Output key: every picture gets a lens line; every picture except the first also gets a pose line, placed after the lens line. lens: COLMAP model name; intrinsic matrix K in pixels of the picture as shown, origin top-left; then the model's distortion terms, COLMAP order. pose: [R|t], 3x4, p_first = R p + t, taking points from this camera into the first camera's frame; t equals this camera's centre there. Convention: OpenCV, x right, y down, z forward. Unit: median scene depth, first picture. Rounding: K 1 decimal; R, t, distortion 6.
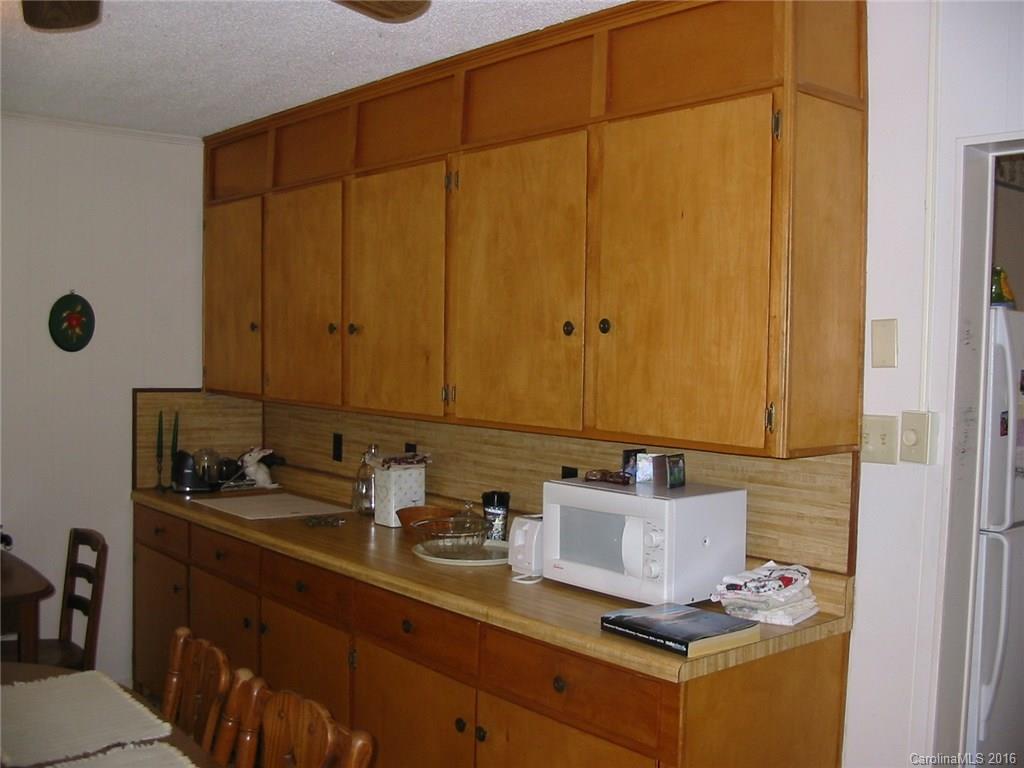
lens RADIAL K [[1077.5, 0, 519.8], [0, 1077.5, 384.0], [0, 0, 1]] dist [-0.175912, 0.225354]
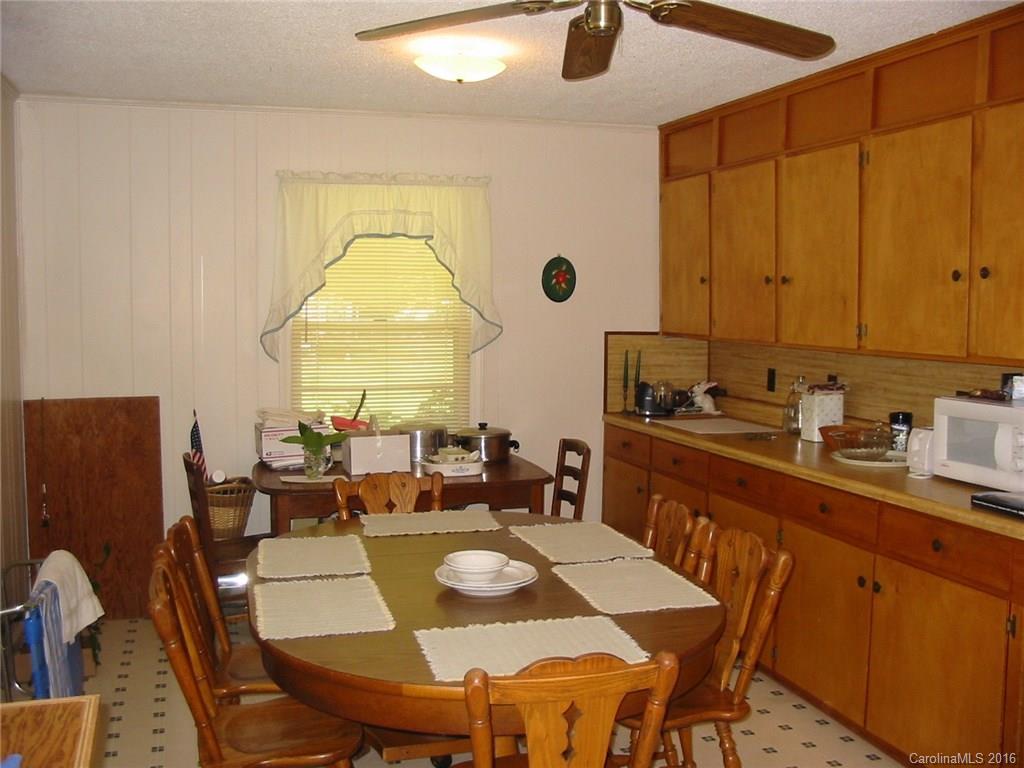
lens RADIAL K [[1077.5, 0, 519.8], [0, 1077.5, 384.0], [0, 0, 1]] dist [-0.175912, 0.225354]
pose [[0.921838, 0.014797, -0.387292, 0.045125], [-0.000152, 0.999285, 0.037817, 0.024273], [0.387575, -0.034803, 0.921181, -0.283594]]
